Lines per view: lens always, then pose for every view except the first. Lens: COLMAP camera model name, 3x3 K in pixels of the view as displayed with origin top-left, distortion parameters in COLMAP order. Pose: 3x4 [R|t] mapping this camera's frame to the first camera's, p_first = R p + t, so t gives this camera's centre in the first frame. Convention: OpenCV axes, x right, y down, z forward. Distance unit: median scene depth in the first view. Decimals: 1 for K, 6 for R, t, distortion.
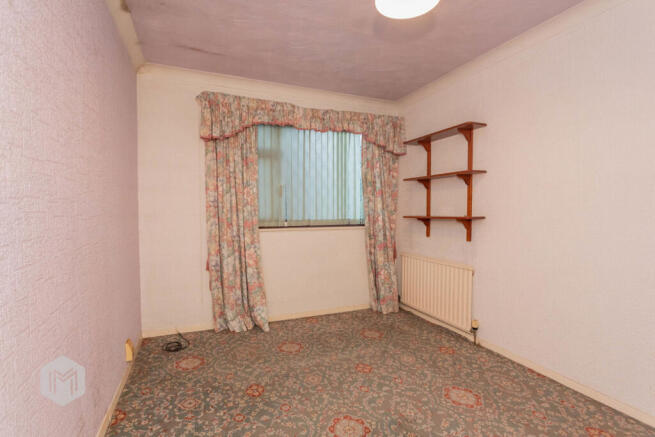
lens RADIAL K [[321.2, 0, 326.9], [0, 321.2, 219.5], [0, 0, 1]] dist [-0.009323, 0.003085]
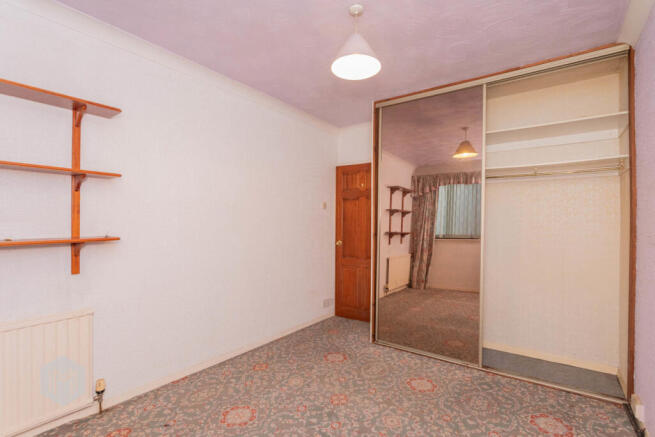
lens RADIAL K [[321.2, 0, 314.1], [0, 321.2, 222.7], [0, 0, 1]] dist [-0.009323, 0.003085]
pose [[-0.506580, 0.001643, 0.862192, -0.523090], [0.022441, 0.999685, 0.011280, -0.048535], [-0.861901, 0.025063, -0.506457, 1.218149]]
